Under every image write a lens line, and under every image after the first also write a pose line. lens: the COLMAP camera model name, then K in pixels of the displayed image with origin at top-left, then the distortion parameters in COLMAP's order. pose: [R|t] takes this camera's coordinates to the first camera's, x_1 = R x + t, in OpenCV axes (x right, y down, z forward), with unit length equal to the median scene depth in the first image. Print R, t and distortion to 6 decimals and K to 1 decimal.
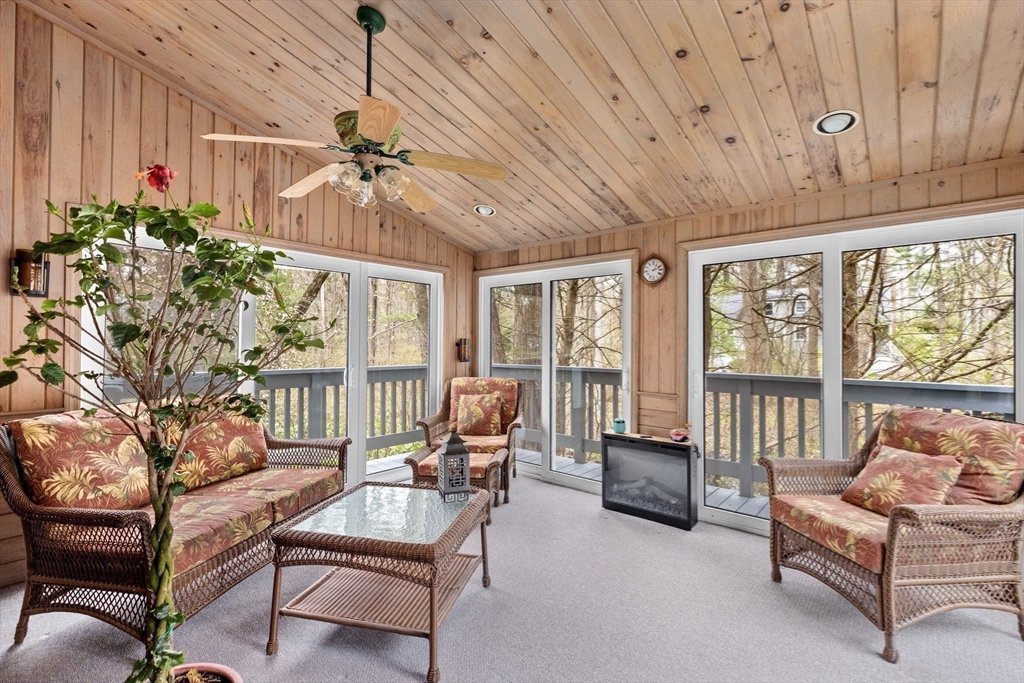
lens RADIAL K [[461.0, 0, 509.1], [0, 461.0, 342.1], [0, 0, 1]] dist [-0.001743, 0.001988]
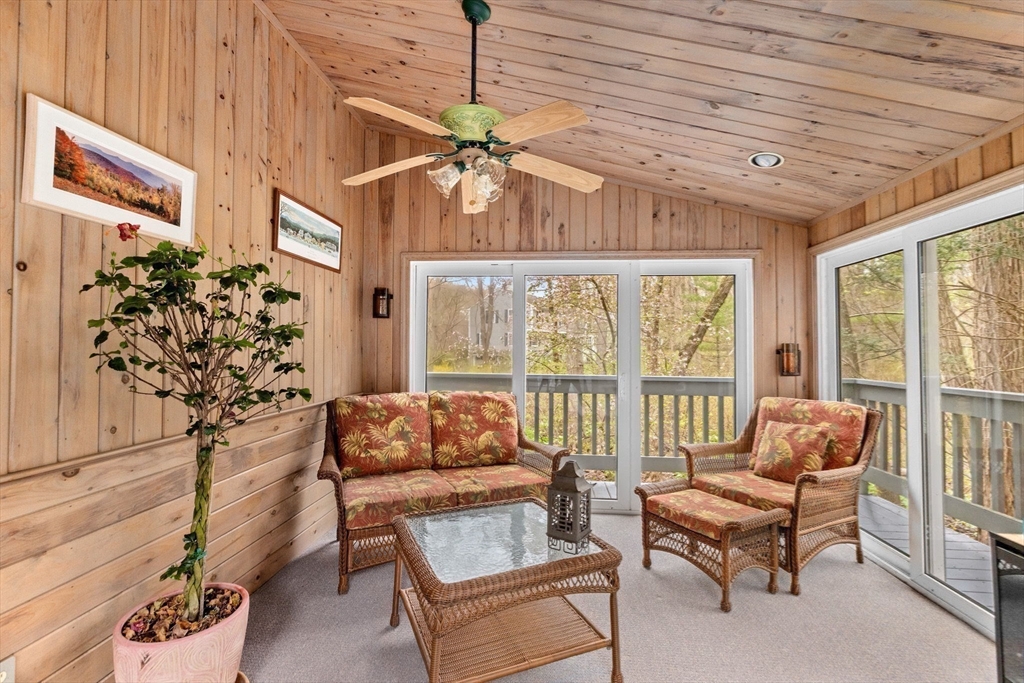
lens RADIAL K [[461.0, 0, 508.5], [0, 461.0, 339.7], [0, 0, 1]] dist [-0.001743, 0.001988]
pose [[0.594162, -0.017833, -0.804148, 0.264323], [-0.002294, 0.999713, -0.023865, 0.005090], [0.804342, 0.016025, 0.593950, 0.262895]]
